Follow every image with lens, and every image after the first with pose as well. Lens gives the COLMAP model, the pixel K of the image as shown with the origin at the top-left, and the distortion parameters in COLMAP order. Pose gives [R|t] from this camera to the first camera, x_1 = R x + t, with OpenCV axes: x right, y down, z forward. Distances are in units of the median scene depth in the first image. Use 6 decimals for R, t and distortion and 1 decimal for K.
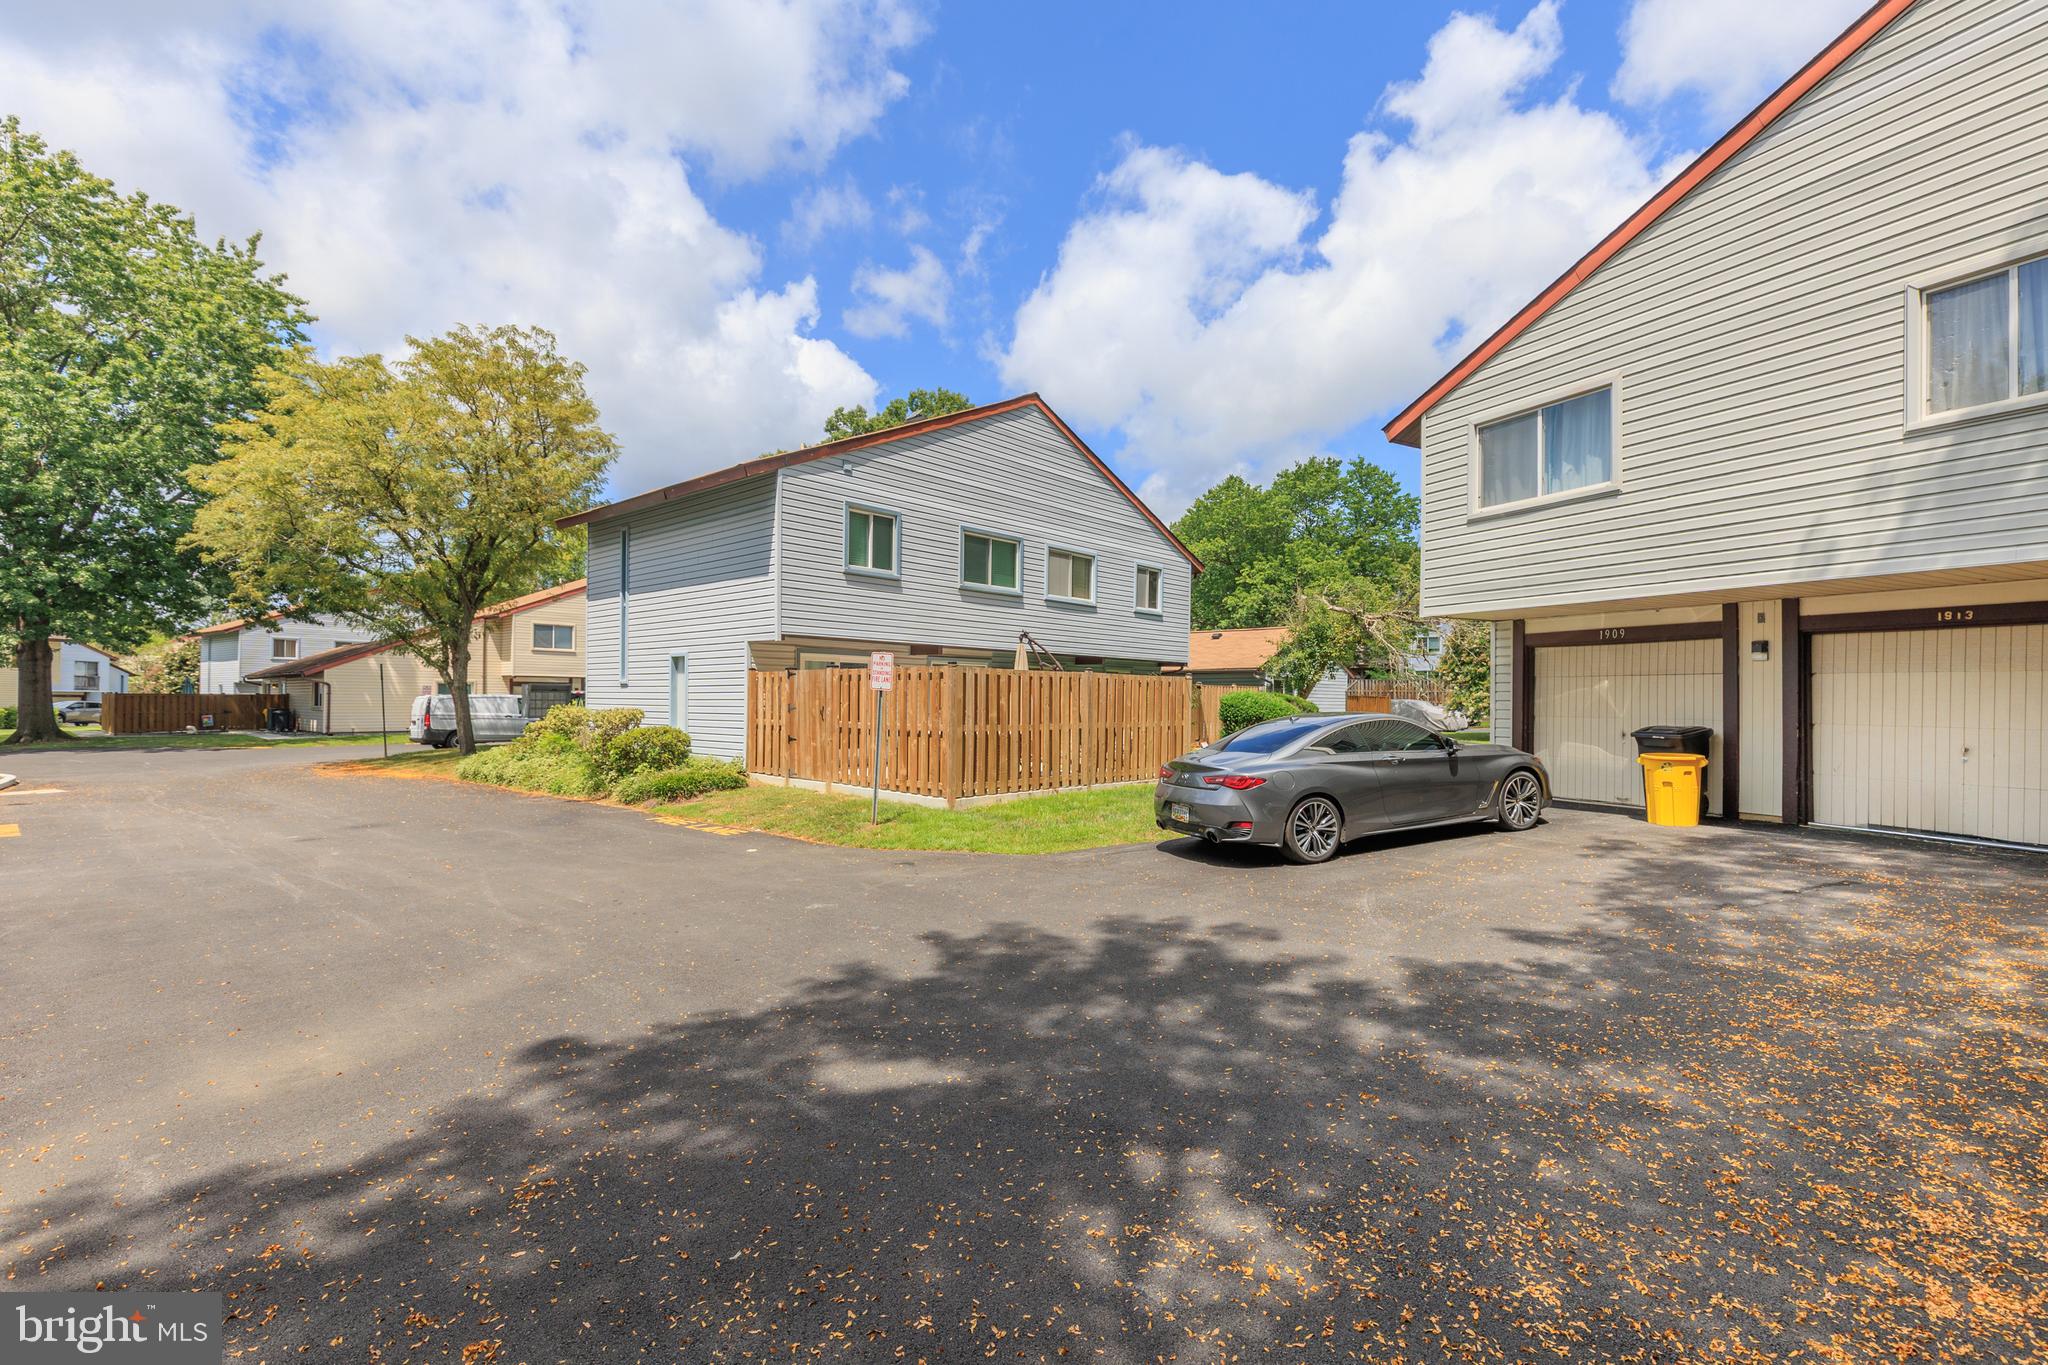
lens RADIAL K [[919.7, 0, 1025.6], [0, 919.7, 693.7], [0, 0, 1]] dist [0.010581, -0.002130]
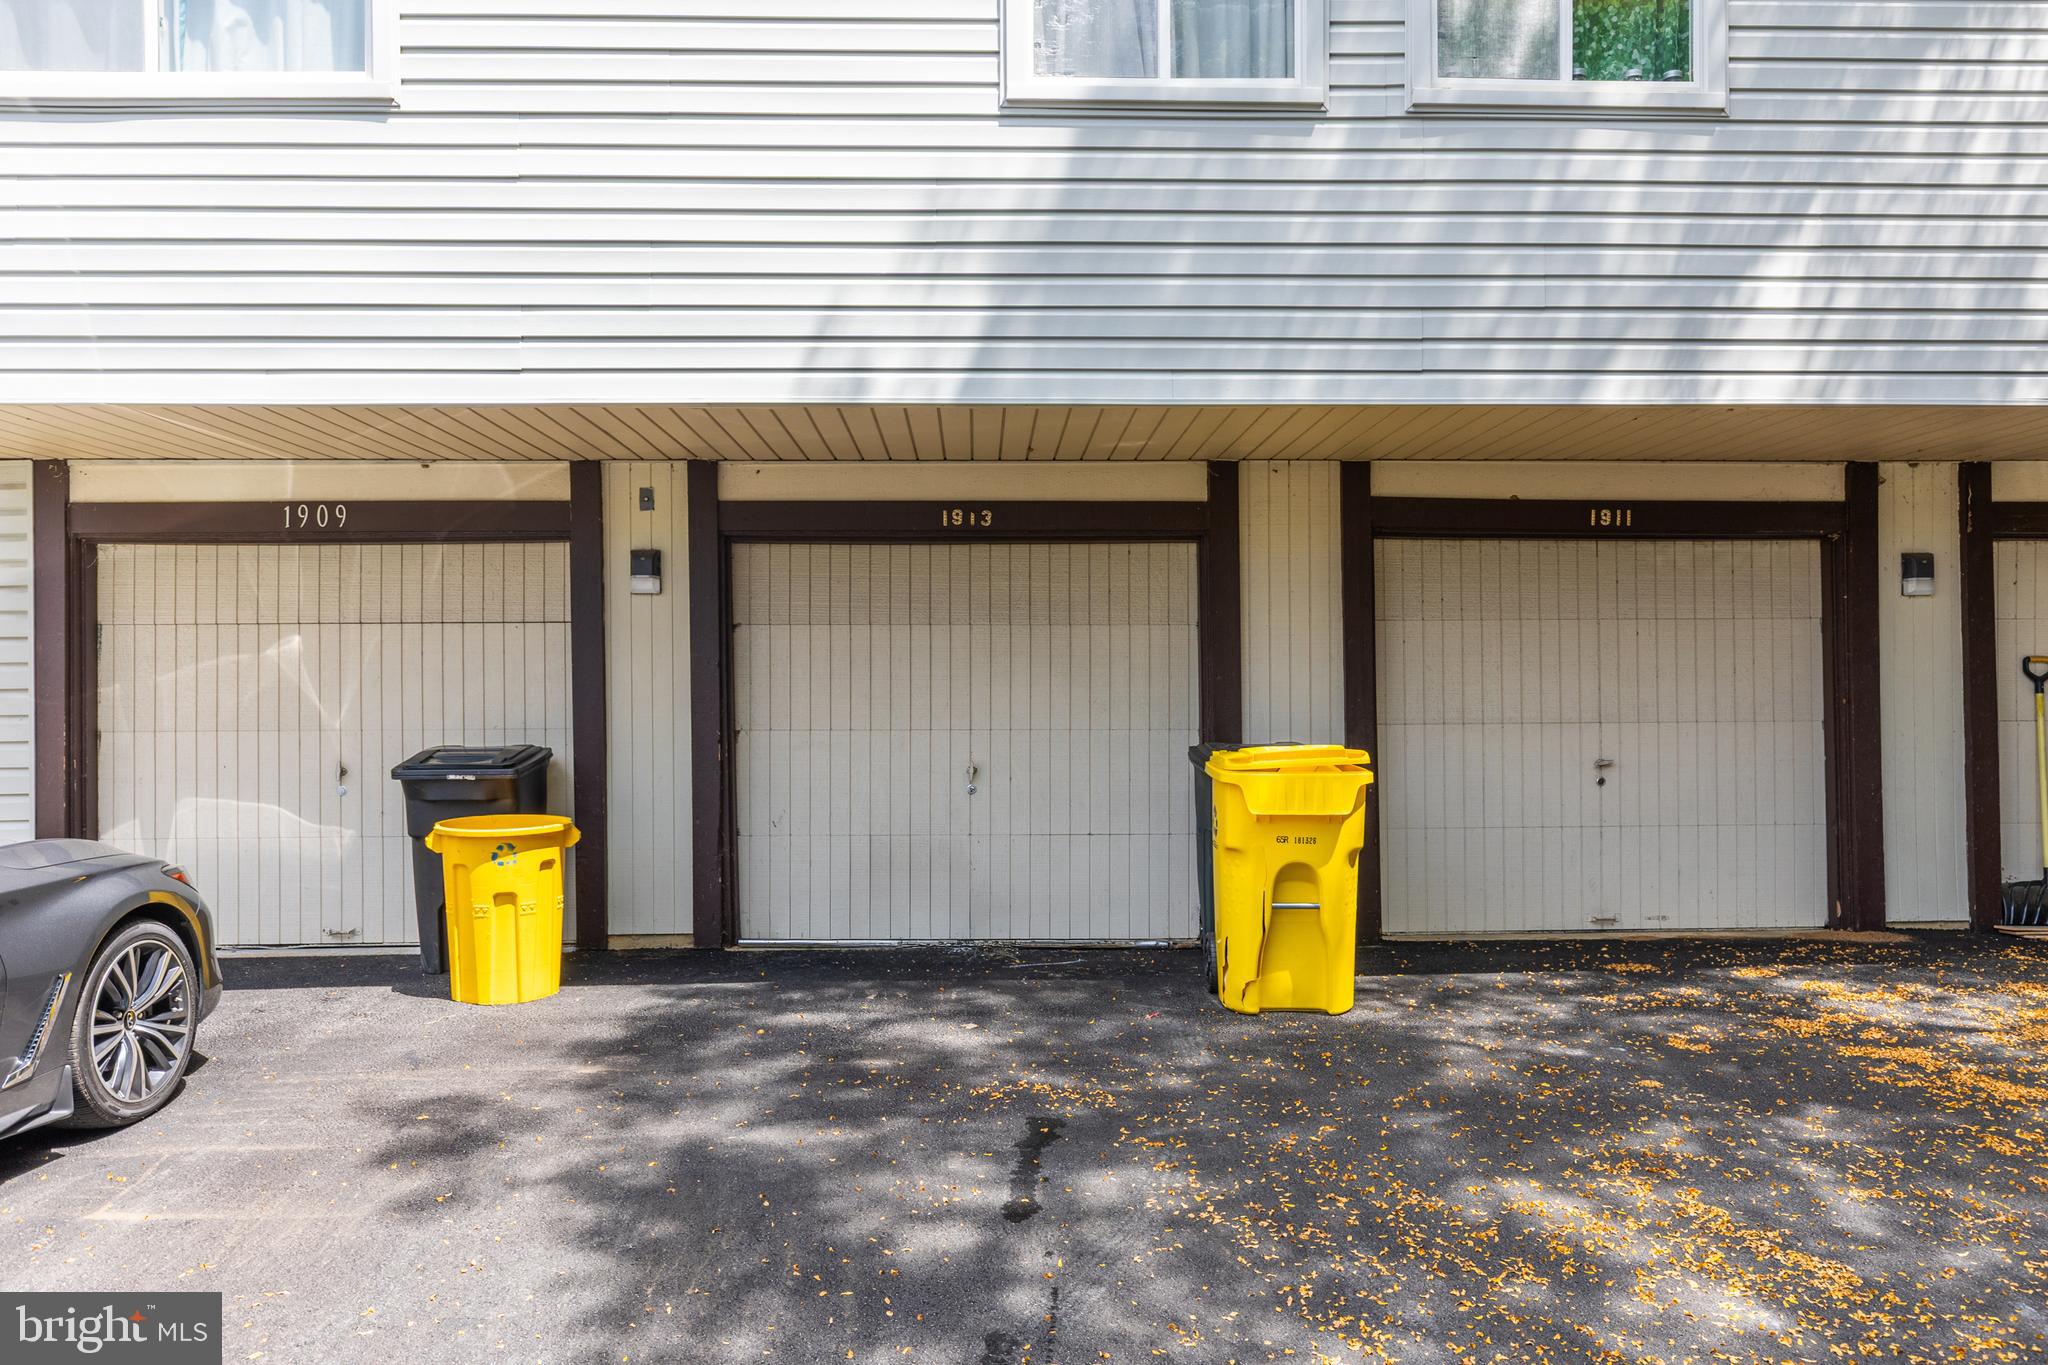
lens RADIAL K [[1452.1, 0, 1024.8], [0, 1452.1, 688.5], [0, 0, 1]] dist [0.003152, 0.000495]
pose [[0.407986, -0.010795, 0.912924, 0.220761], [0.004741, 0.999942, 0.009705, 0.004307], [-0.912976, 0.000369, 0.408014, 0.537437]]
